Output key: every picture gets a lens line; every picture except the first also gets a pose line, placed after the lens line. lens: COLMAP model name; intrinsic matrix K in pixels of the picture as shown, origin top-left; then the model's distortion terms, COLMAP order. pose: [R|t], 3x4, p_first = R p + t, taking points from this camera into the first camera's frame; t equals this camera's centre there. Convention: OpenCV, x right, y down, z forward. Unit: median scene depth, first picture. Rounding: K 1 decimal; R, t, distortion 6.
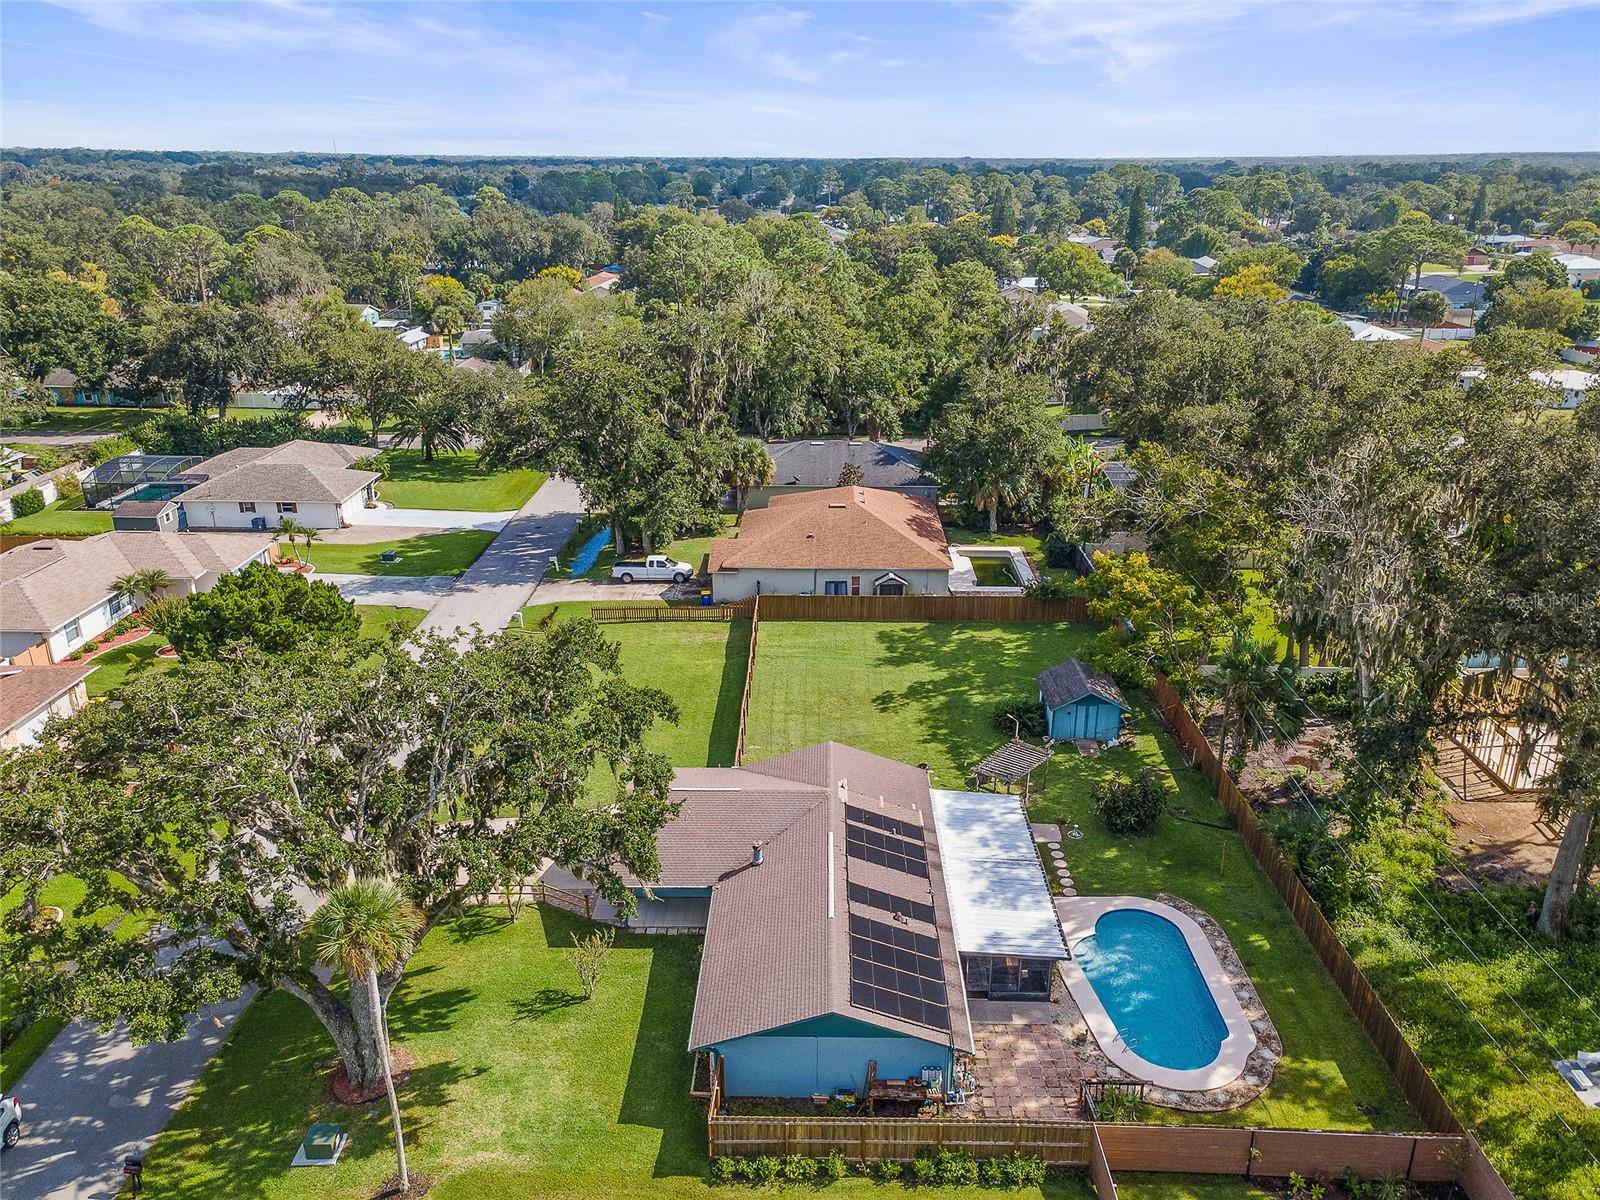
lens RADIAL K [[1125.1, 0, 800.0], [0, 1125.1, 600.0], [0, 0, 1]] dist [0.005701, 0.002050]
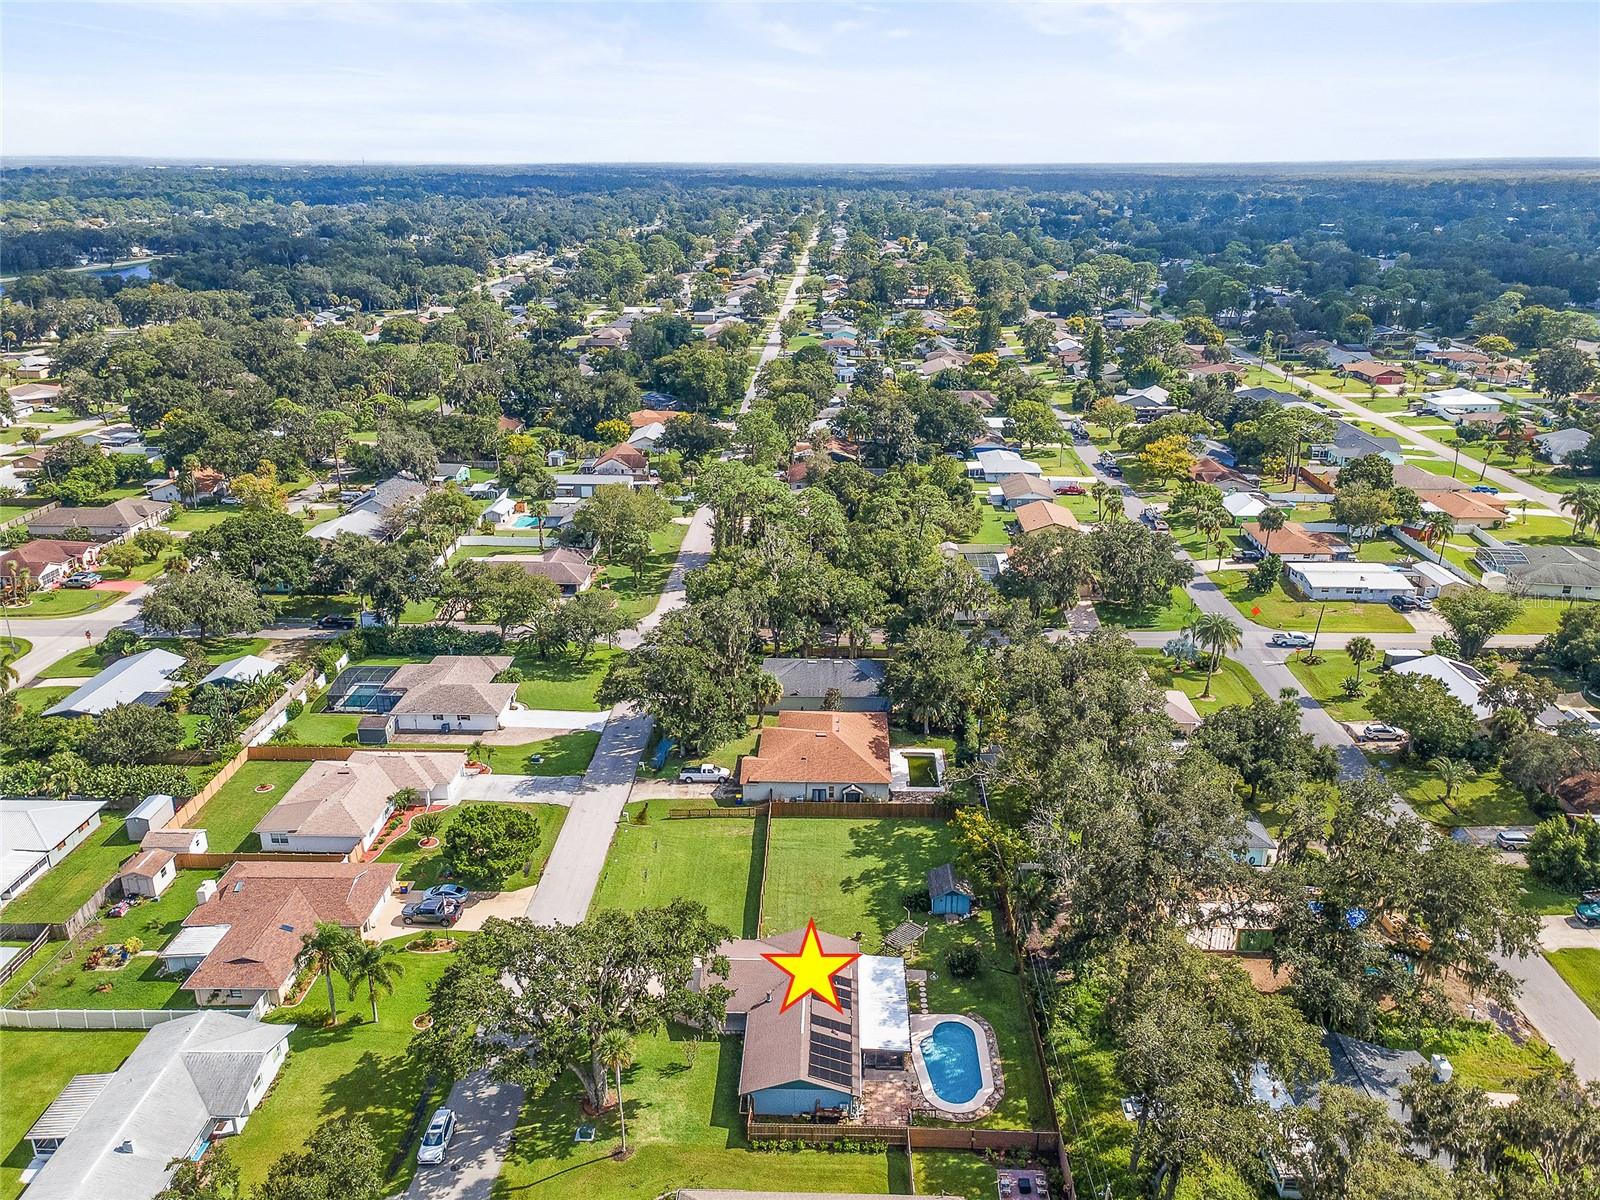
lens RADIAL K [[1125.1, 0, 800.0], [0, 1125.1, 600.0], [0, 0, 1]] dist [0.005701, 0.002050]
pose [[0.999877, 0.001721, -0.015618, 0.044213], [-0.001643, 0.999986, 0.005005, -0.451540], [0.015626, -0.004979, 0.999866, -0.940219]]
